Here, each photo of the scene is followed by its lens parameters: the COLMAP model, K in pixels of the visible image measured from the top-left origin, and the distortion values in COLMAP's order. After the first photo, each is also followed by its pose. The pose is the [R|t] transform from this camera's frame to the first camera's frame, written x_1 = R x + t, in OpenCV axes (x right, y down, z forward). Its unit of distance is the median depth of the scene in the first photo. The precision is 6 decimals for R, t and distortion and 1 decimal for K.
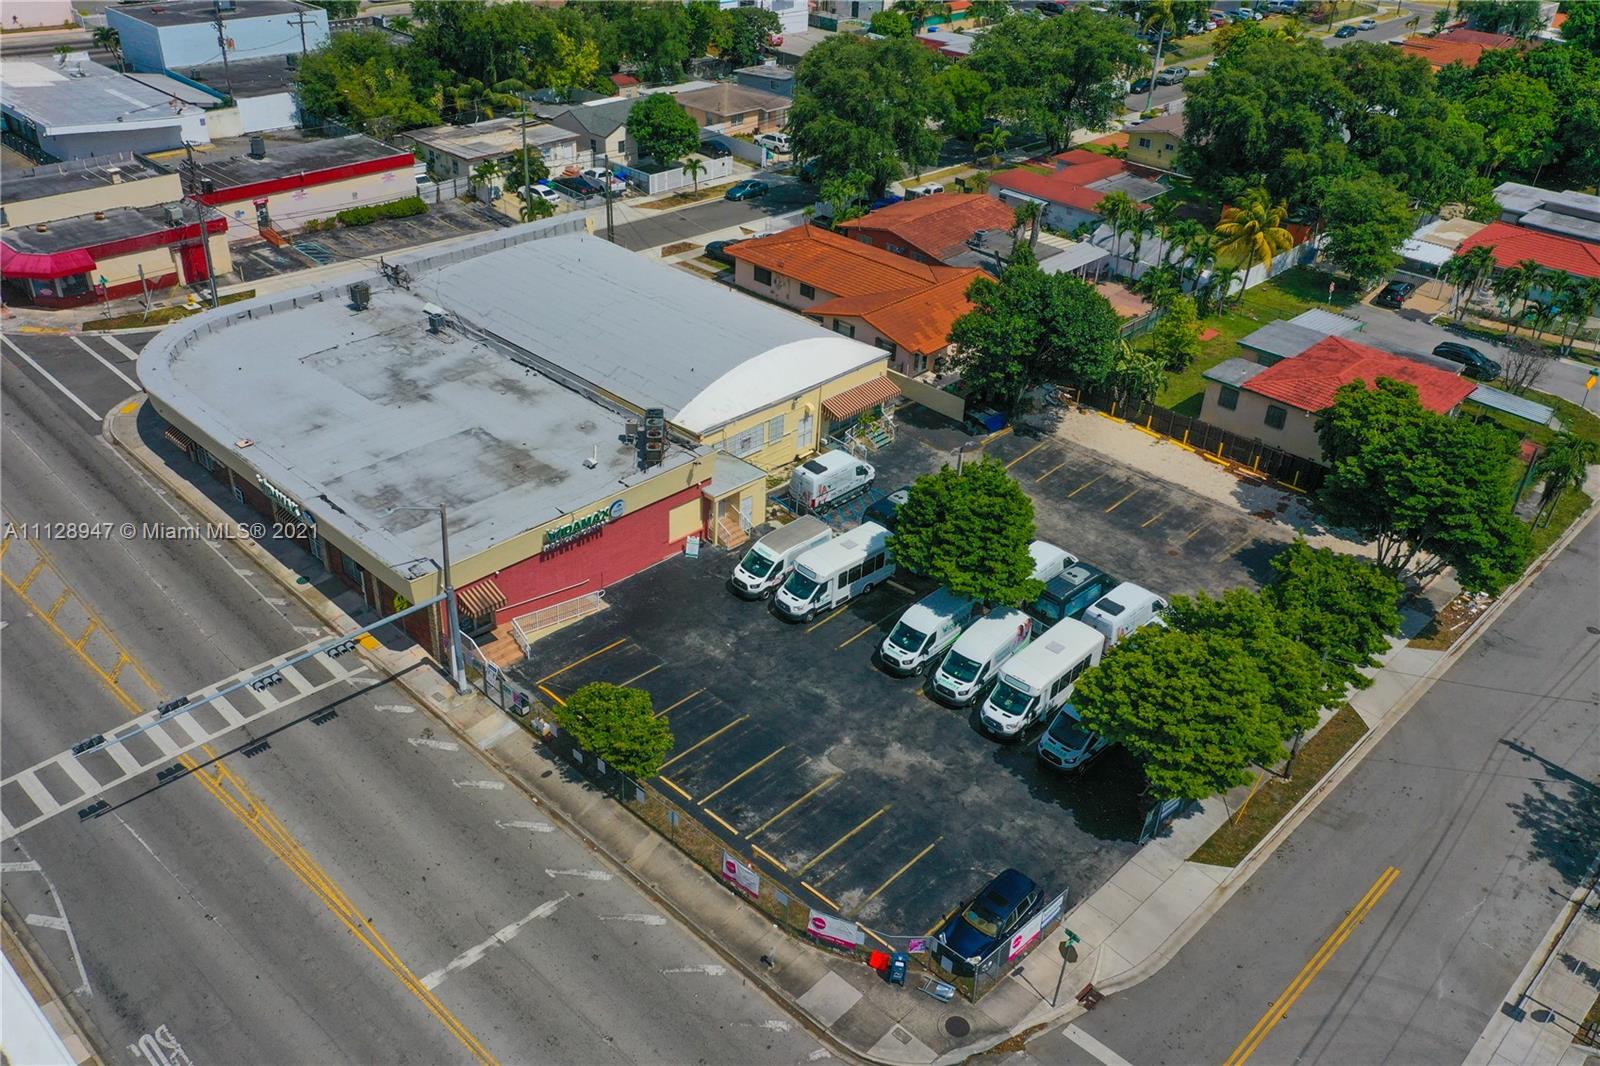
lens RADIAL K [[1289.8, 0, 792.6], [0, 1289.8, 529.5], [0, 0, 1]] dist [-0.000459, 0.005350]
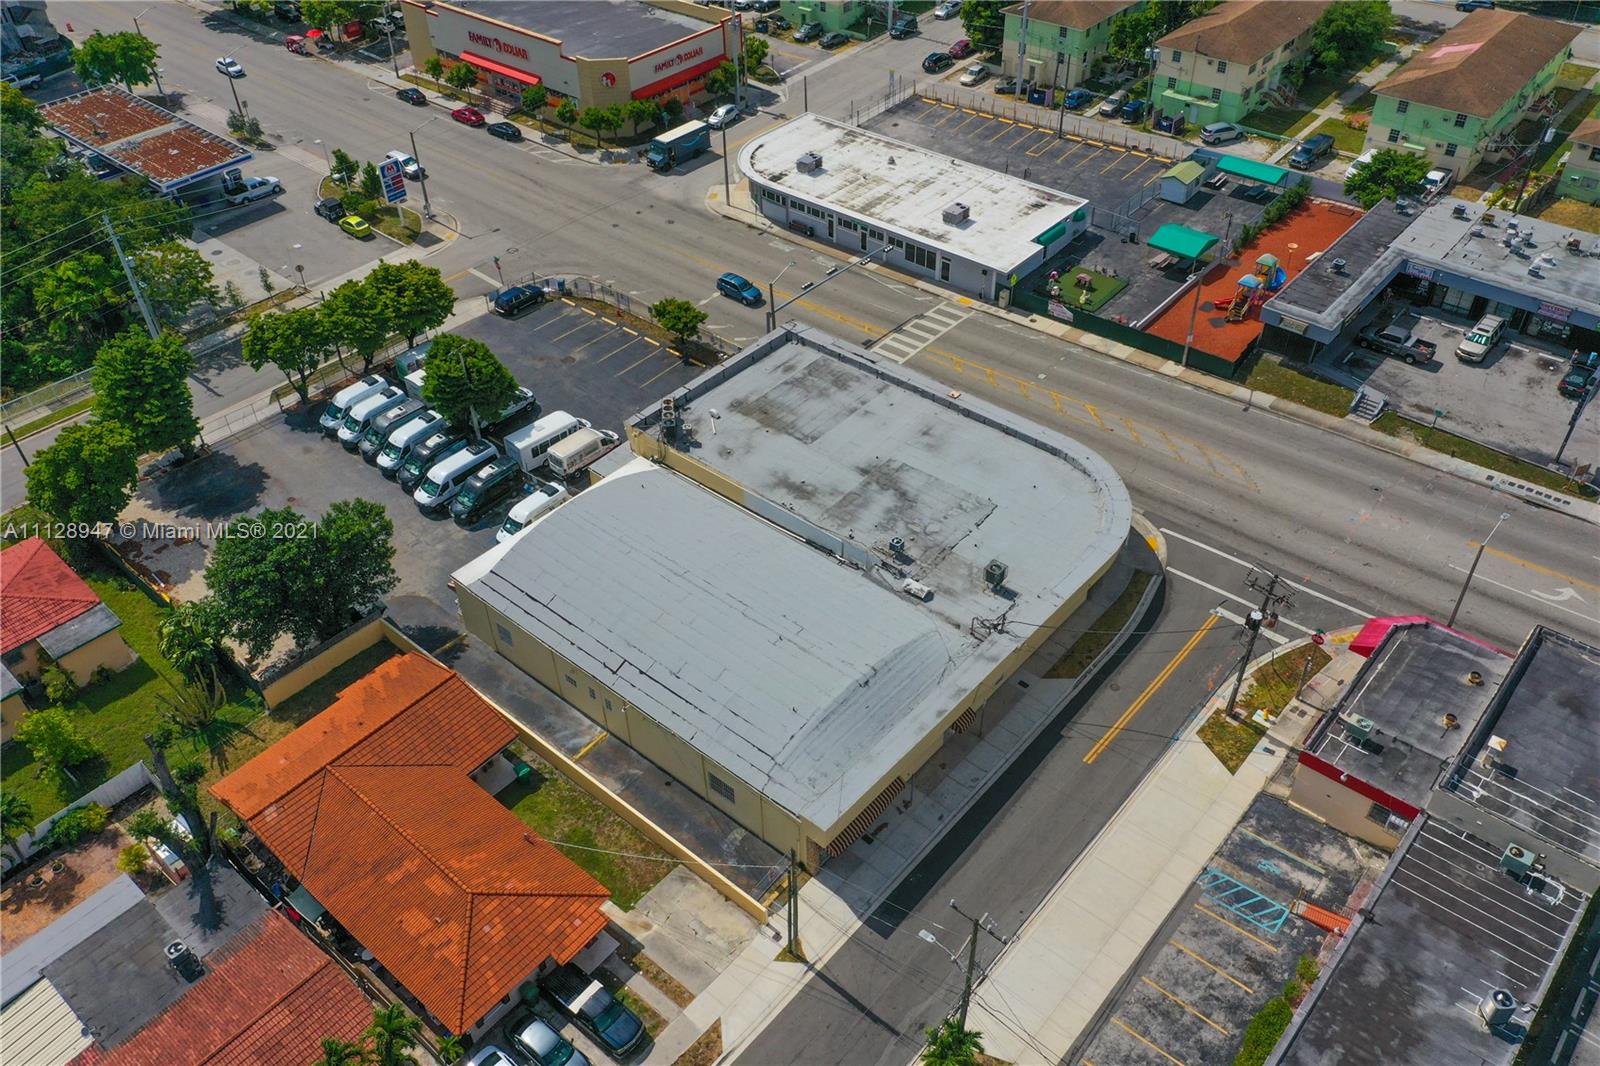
lens RADIAL K [[1240.1, 0, 798.5], [0, 1240.1, 551.2], [0, 0, 1]] dist [0.002347, 0.003940]
pose [[-0.998712, 0.014284, -0.048695, -0.184043], [-0.042362, 0.293645, 0.954975, -1.331497], [0.027939, 0.955808, -0.292662, 1.572932]]
